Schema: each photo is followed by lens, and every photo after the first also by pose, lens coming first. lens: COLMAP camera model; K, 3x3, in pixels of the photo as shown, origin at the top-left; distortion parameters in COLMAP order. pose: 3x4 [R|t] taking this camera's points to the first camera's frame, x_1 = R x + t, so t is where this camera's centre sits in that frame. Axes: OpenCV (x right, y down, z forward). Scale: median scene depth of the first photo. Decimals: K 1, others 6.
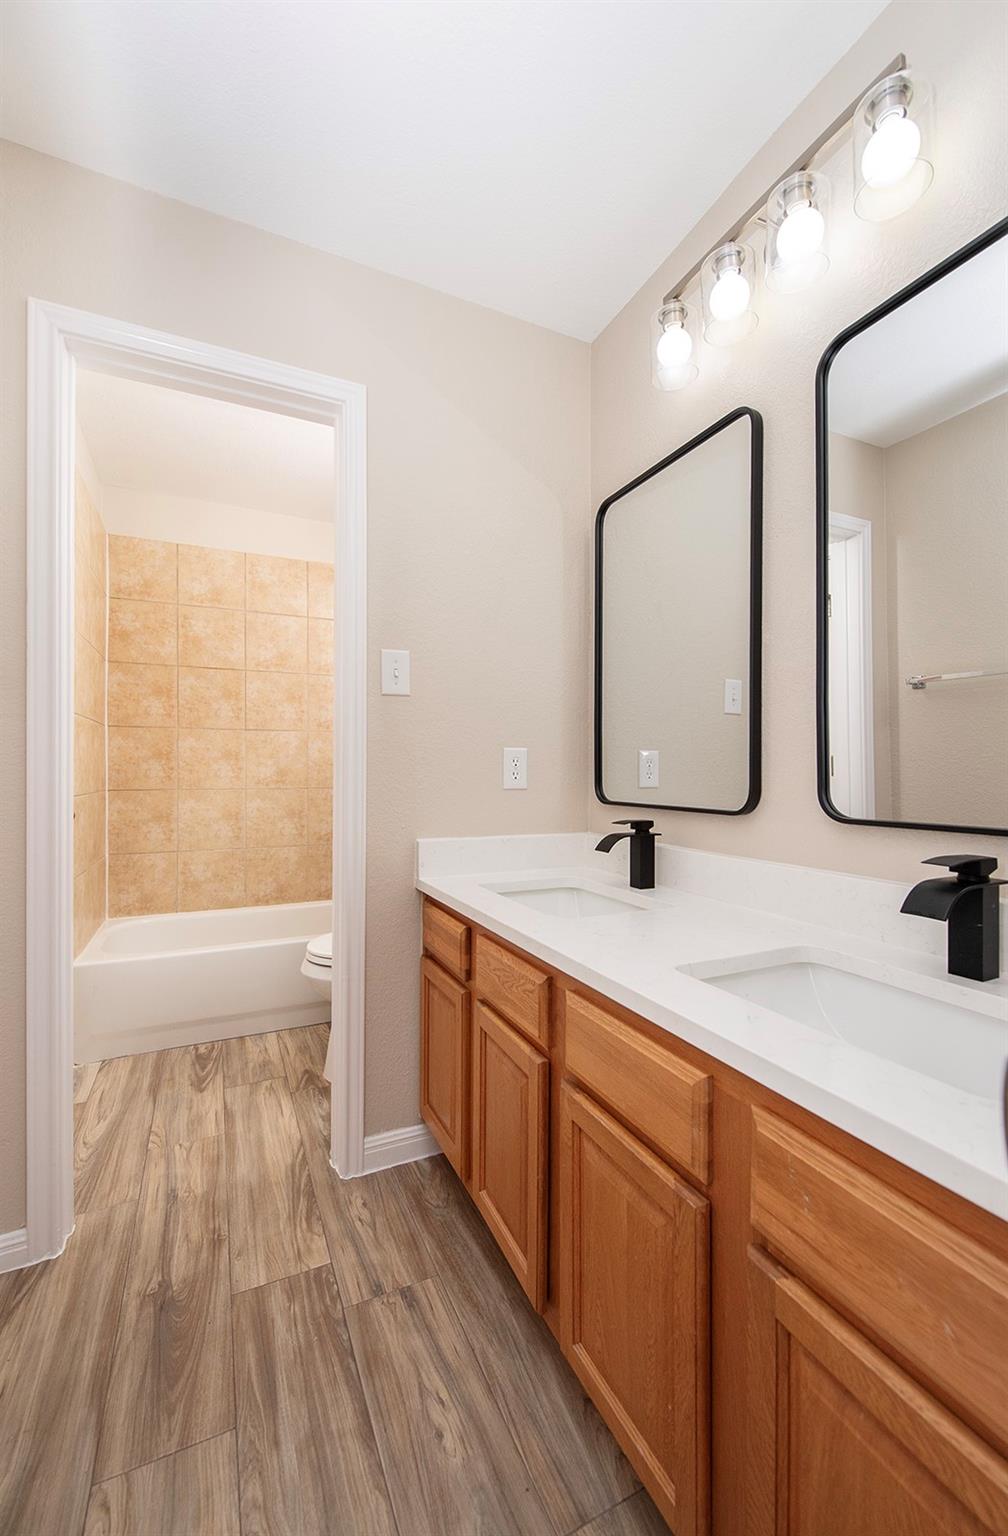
lens RADIAL K [[625.0, 0, 502.0], [0, 625.0, 767.8], [0, 0, 1]] dist [-0.014954, -0.000176]
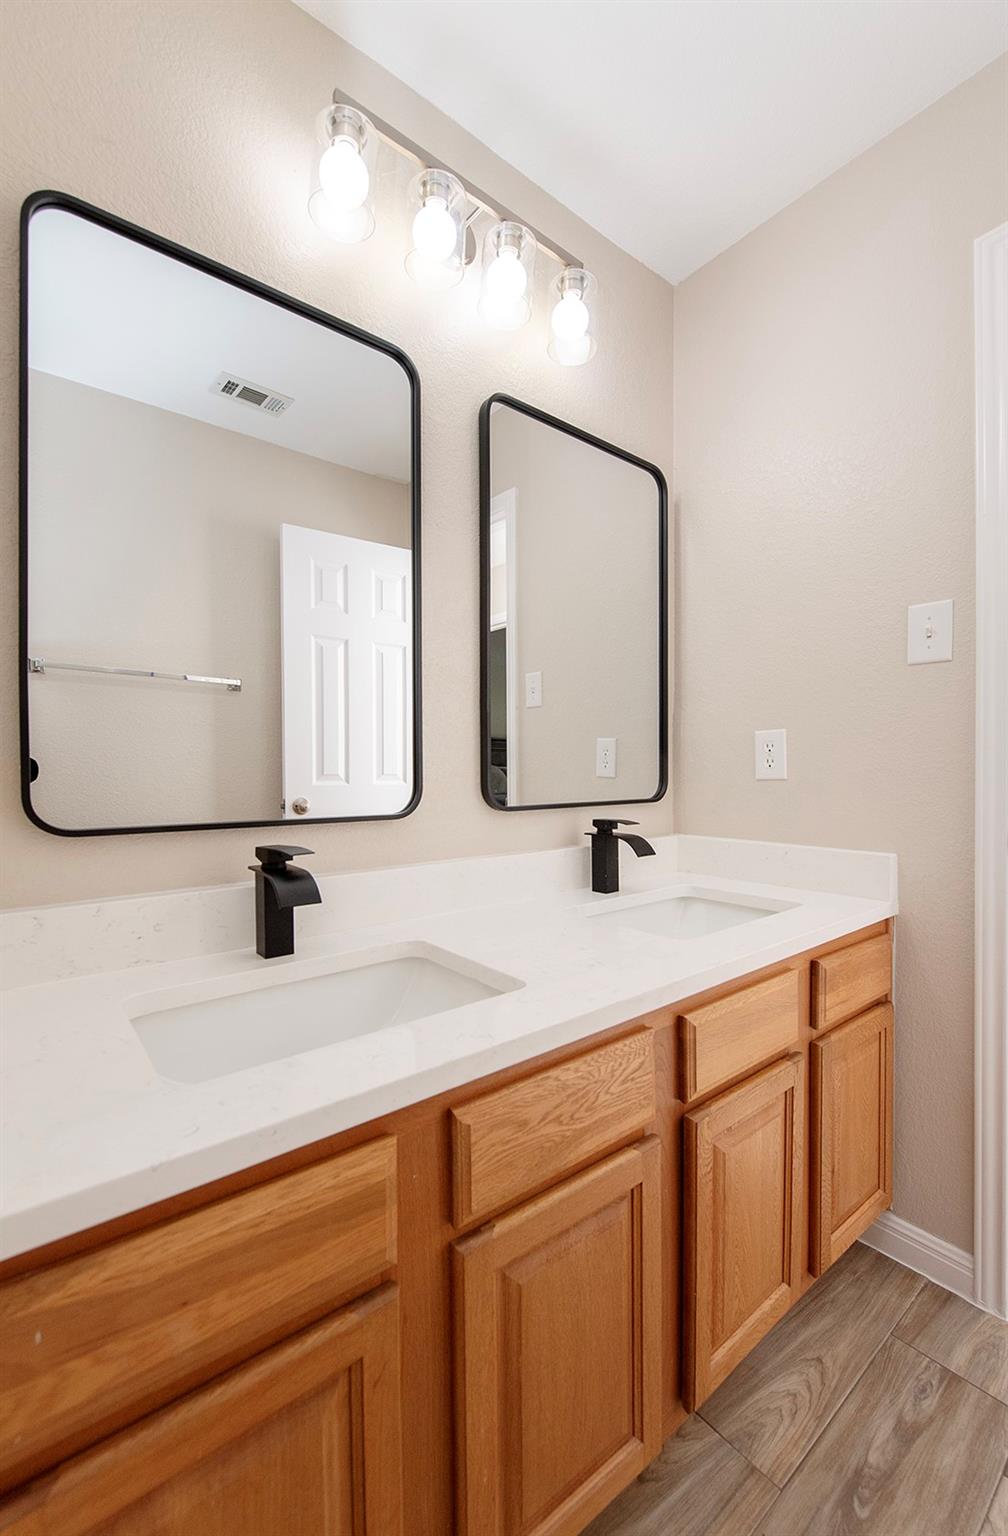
lens RADIAL K [[625.0, 0, 496.5], [0, 625.0, 790.3], [0, 0, 1]] dist [-0.014954, -0.000176]
pose [[-0.239223, -0.028161, 0.970556, -0.645051], [-0.005450, 0.999603, 0.027660, 0.025849], [-0.970949, 0.001328, -0.239282, 1.436206]]
